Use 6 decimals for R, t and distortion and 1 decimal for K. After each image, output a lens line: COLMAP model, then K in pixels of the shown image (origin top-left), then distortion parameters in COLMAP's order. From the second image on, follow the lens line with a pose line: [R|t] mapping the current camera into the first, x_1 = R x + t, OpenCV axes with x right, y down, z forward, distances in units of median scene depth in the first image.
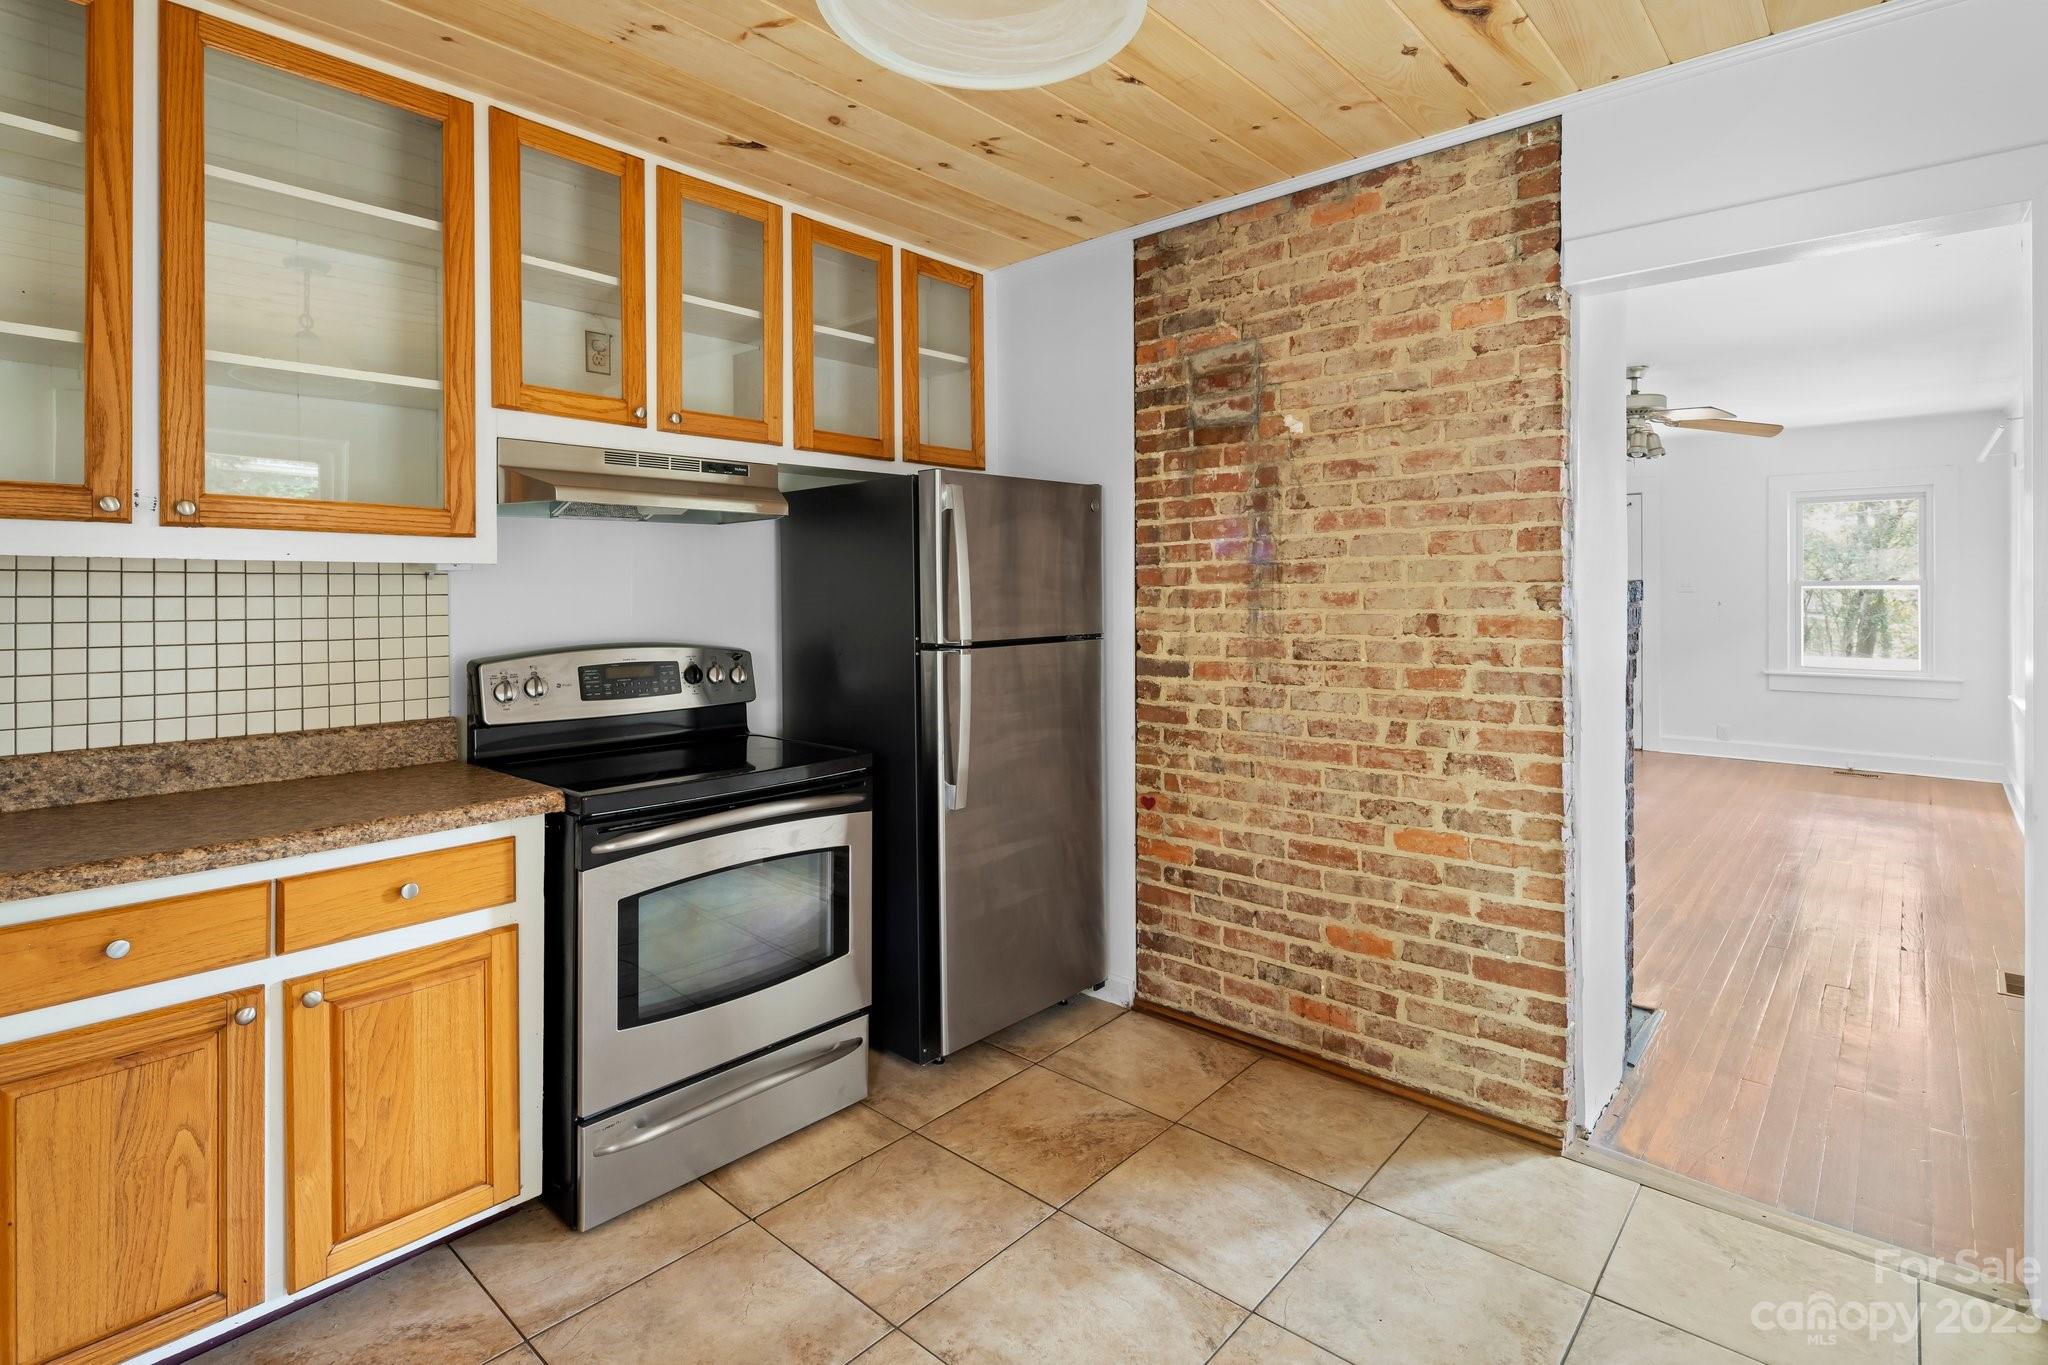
lens RADIAL K [[996.3, 0, 1017.7], [0, 996.3, 591.3], [0, 0, 1]] dist [0.001194, -0.000204]
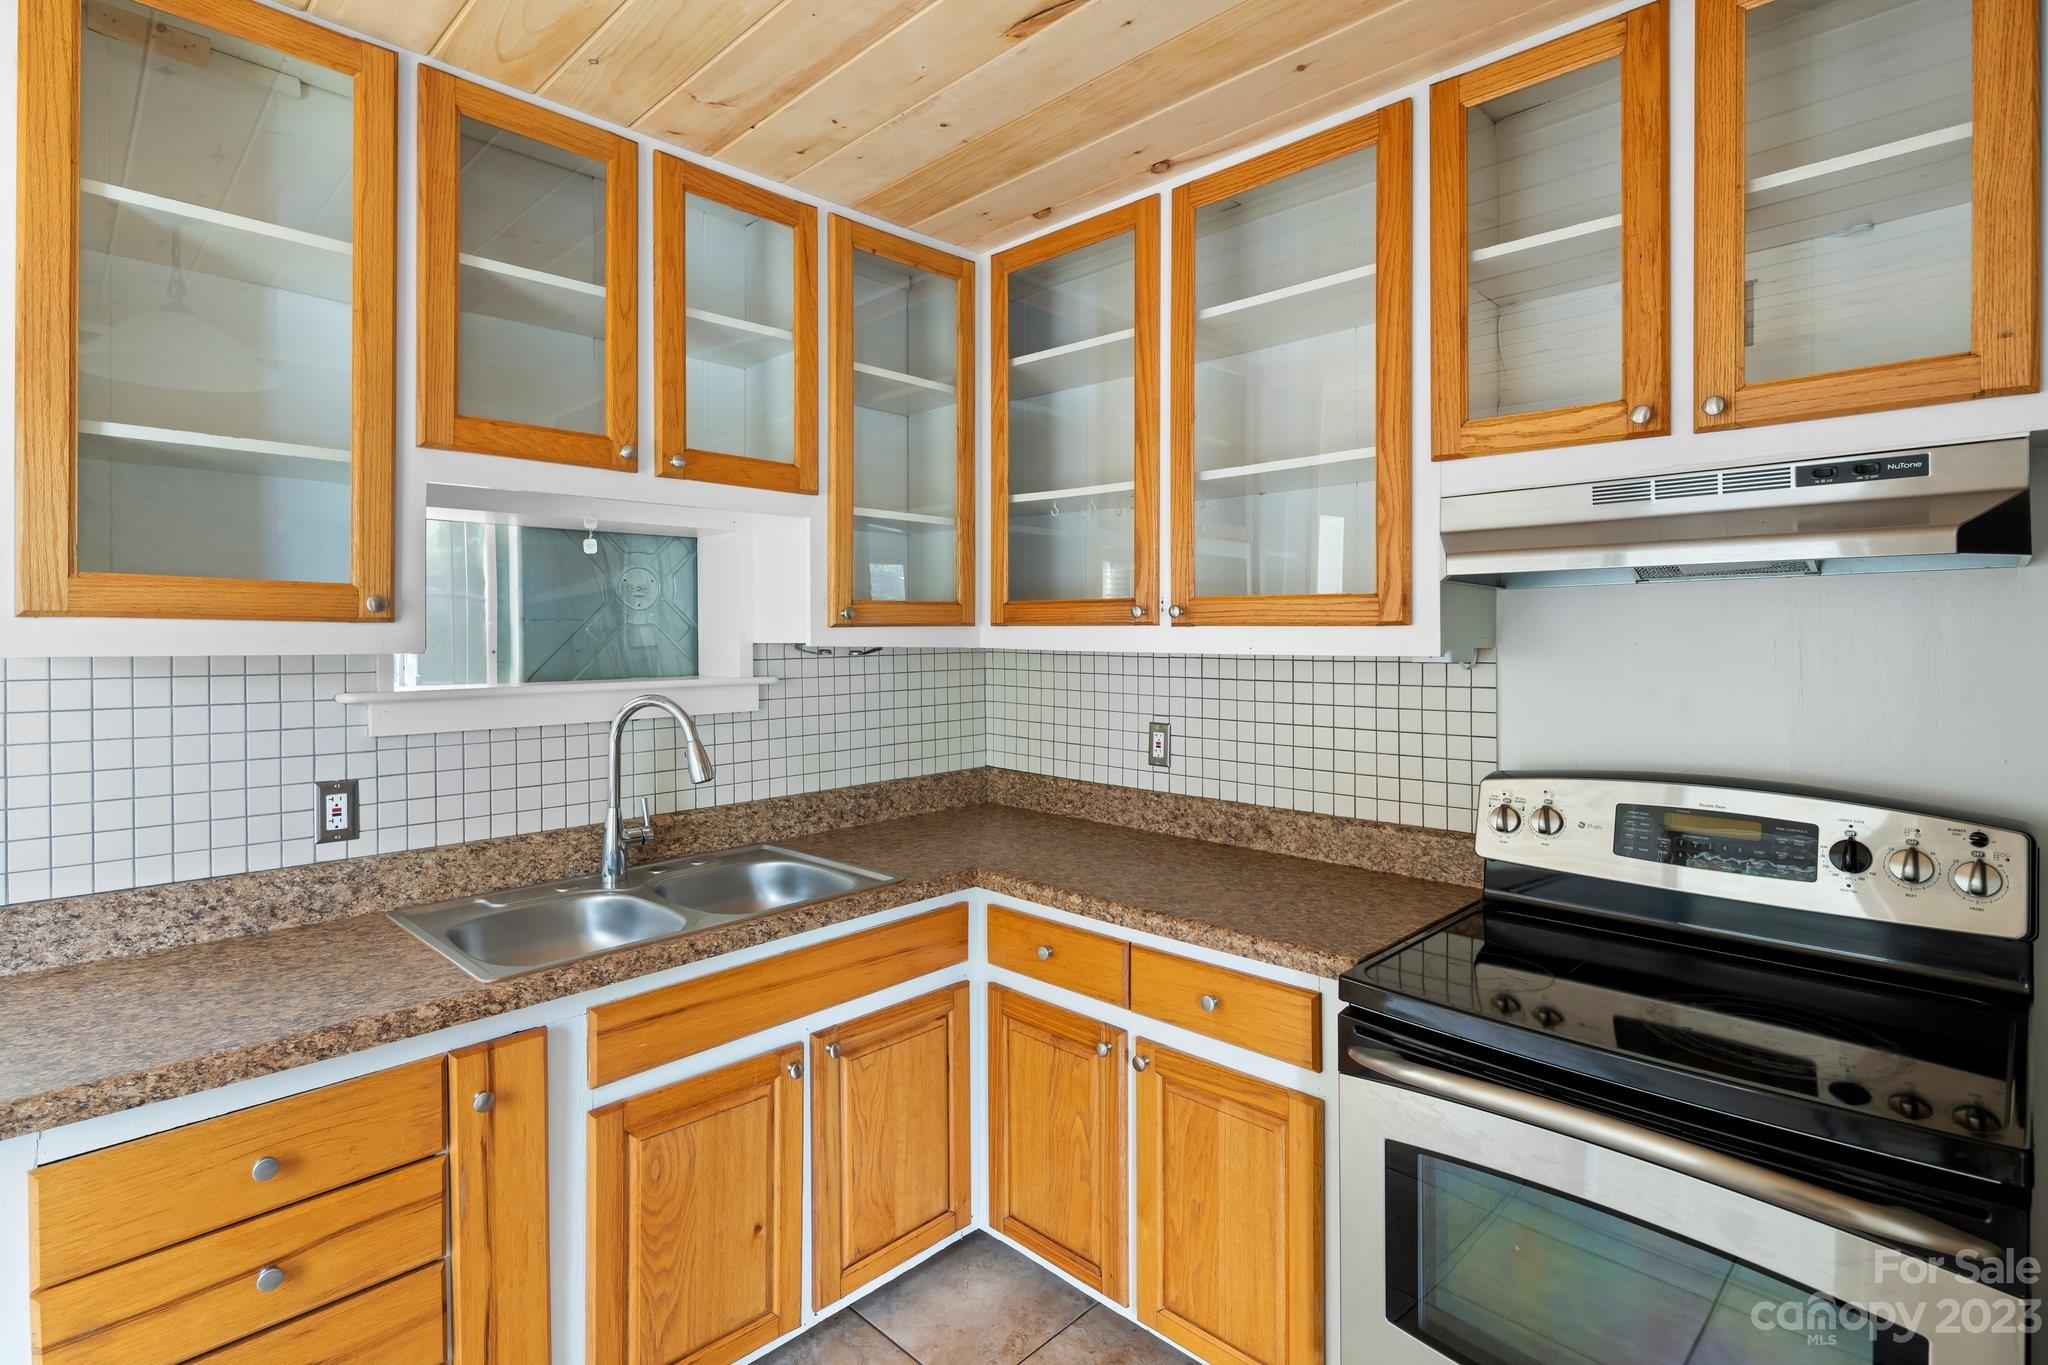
lens RADIAL K [[999.5, 0, 1020.5], [0, 999.5, 638.6], [0, 0, 1]] dist [0.001919, -0.004903]
pose [[-0.047823, 0.010121, -0.998805, 0.302328], [0.003574, 0.999944, 0.009961, -0.052648], [0.998849, -0.003093, -0.047856, 0.724347]]
